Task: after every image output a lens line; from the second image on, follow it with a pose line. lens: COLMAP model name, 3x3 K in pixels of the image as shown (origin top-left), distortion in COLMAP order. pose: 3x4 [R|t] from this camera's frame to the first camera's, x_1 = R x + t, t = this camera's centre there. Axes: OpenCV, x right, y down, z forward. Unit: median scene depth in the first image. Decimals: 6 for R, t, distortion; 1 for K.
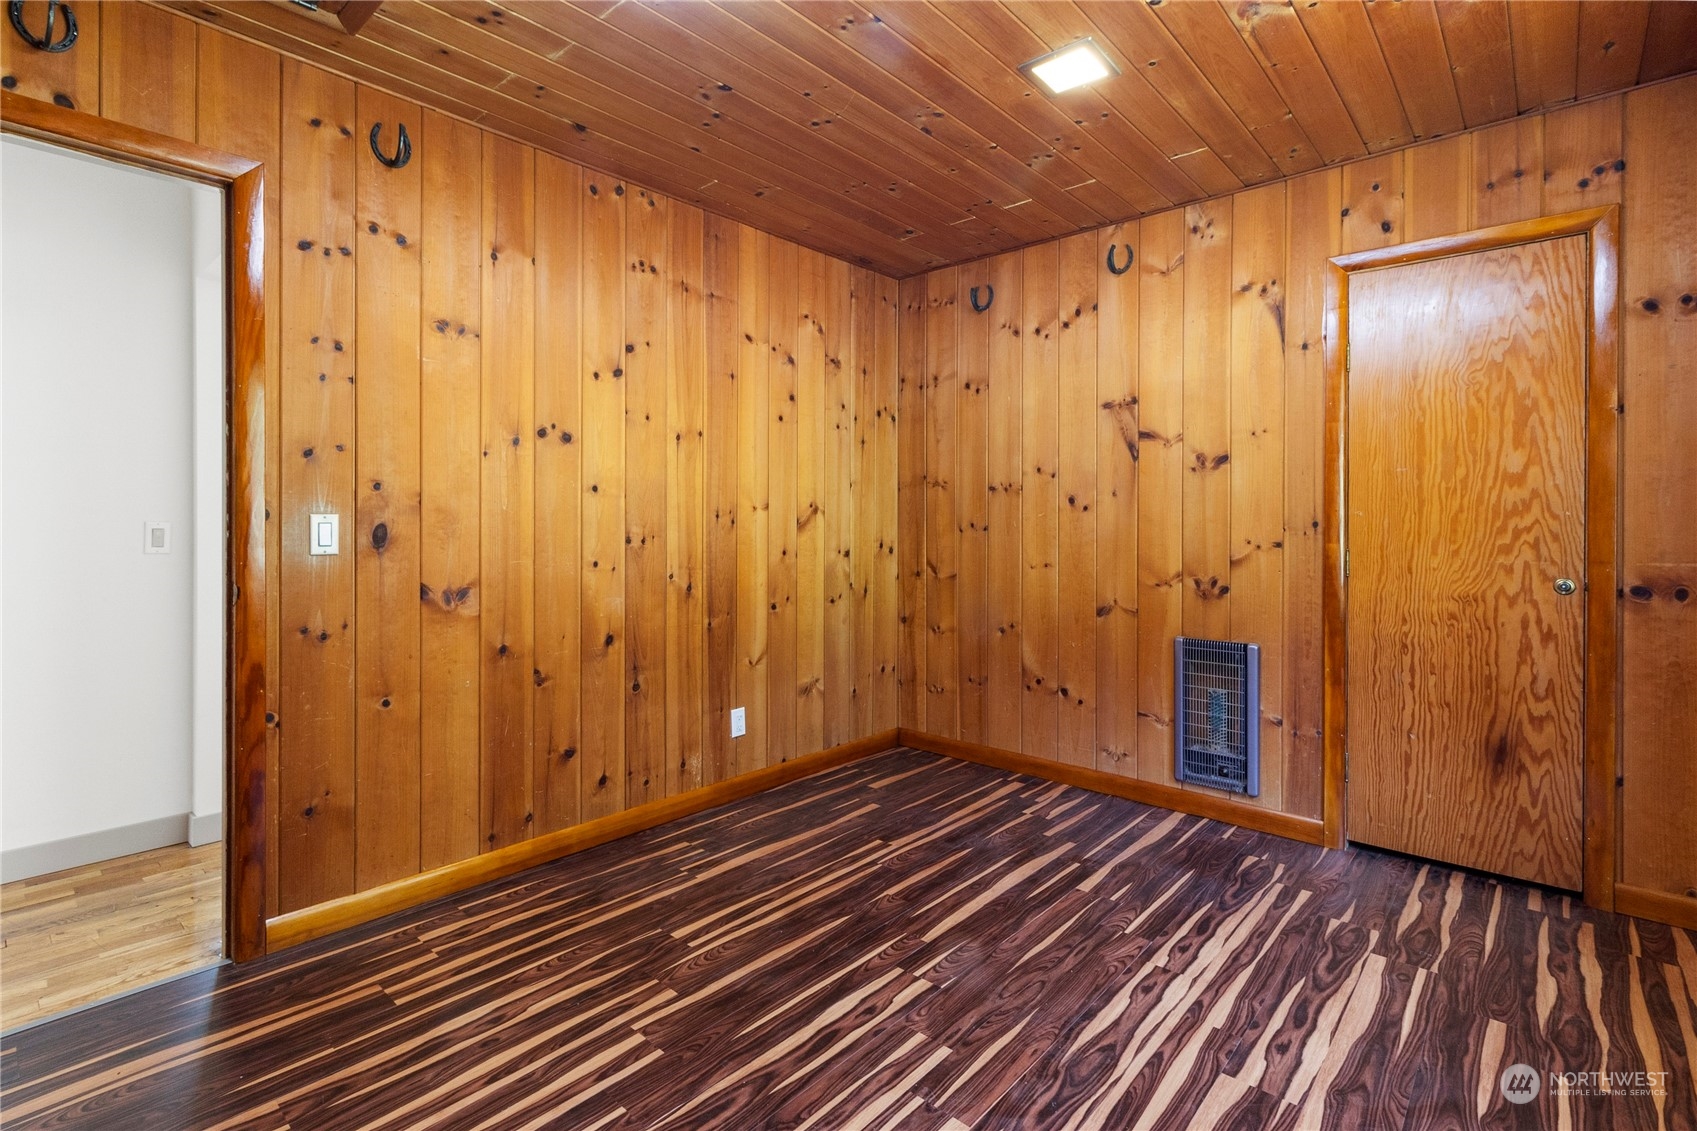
lens RADIAL K [[792.2, 0, 827.0], [0, 792.2, 524.0], [0, 0, 1]] dist [0.001525, 0.000528]
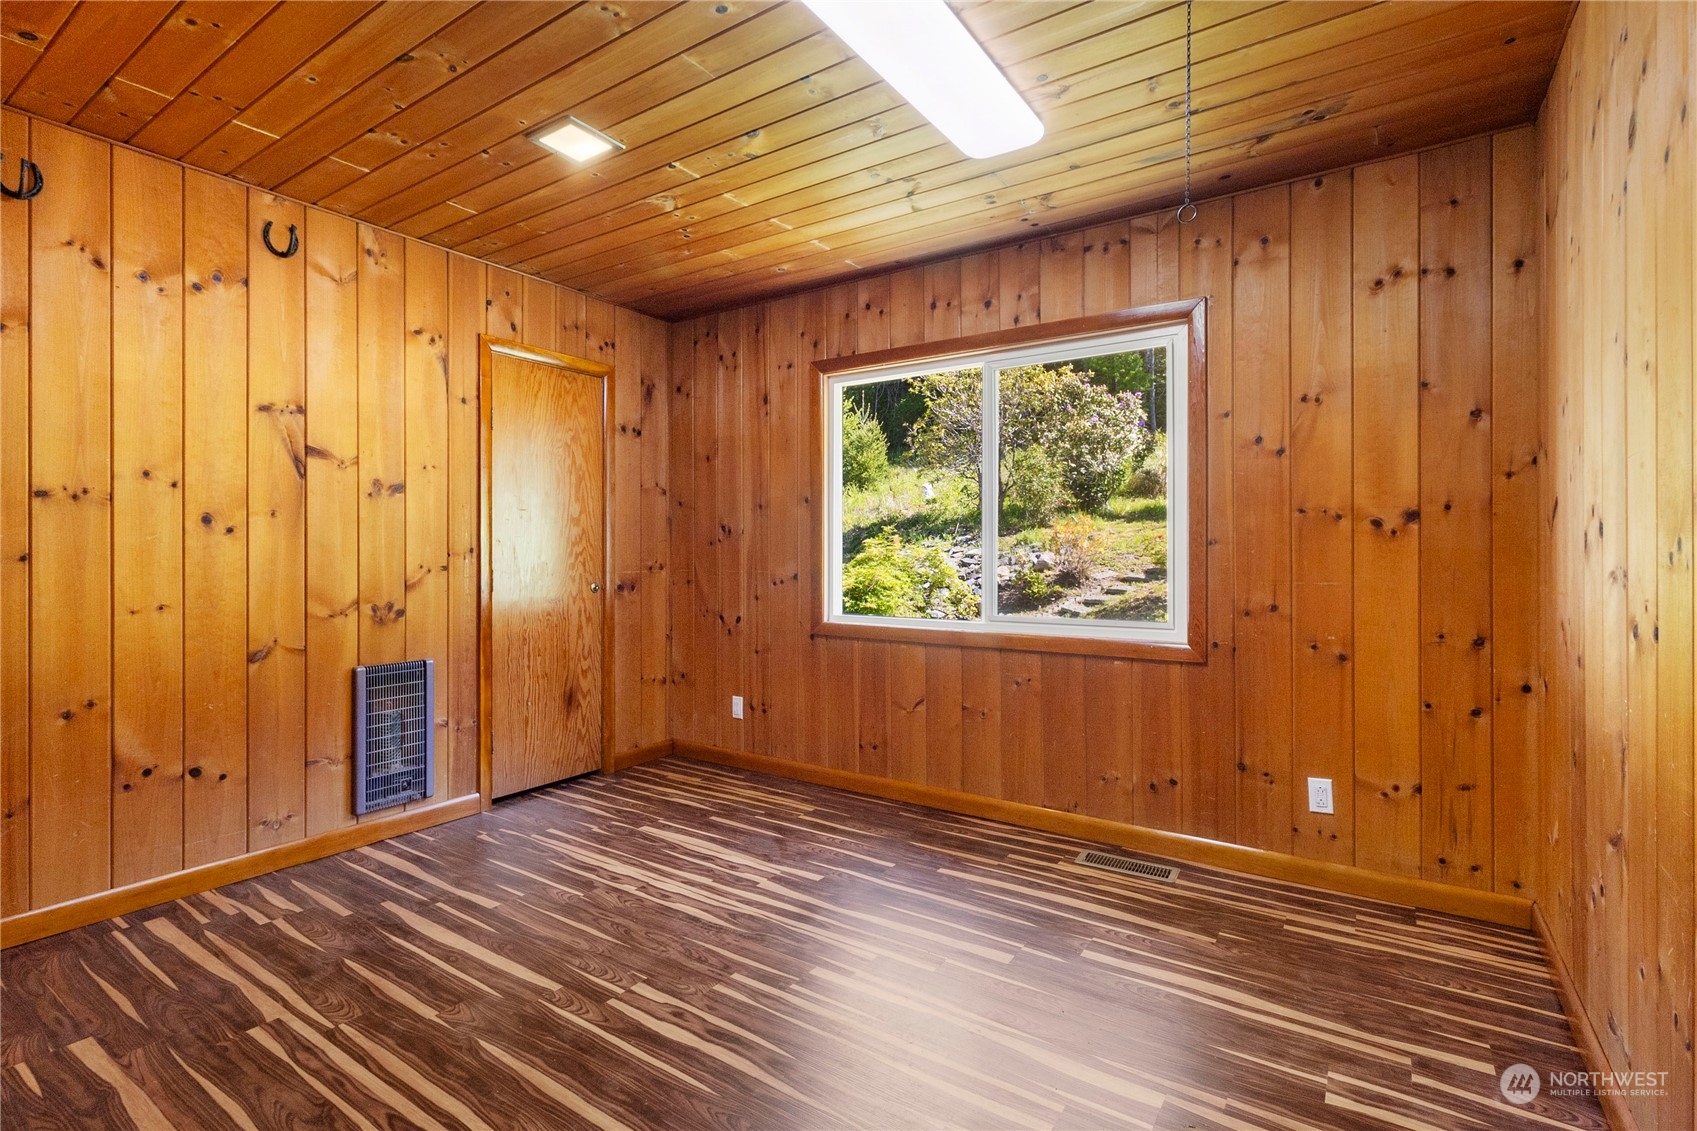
lens RADIAL K [[792.2, 0, 848.0], [0, 792.2, 555.7], [0, 0, 1]] dist [0.001525, 0.000528]
pose [[-0.145203, -0.006914, 0.989378, -0.700008], [0.000811, 0.999974, 0.007107, 0.000517], [-0.989402, 0.001835, -0.145194, 0.643270]]
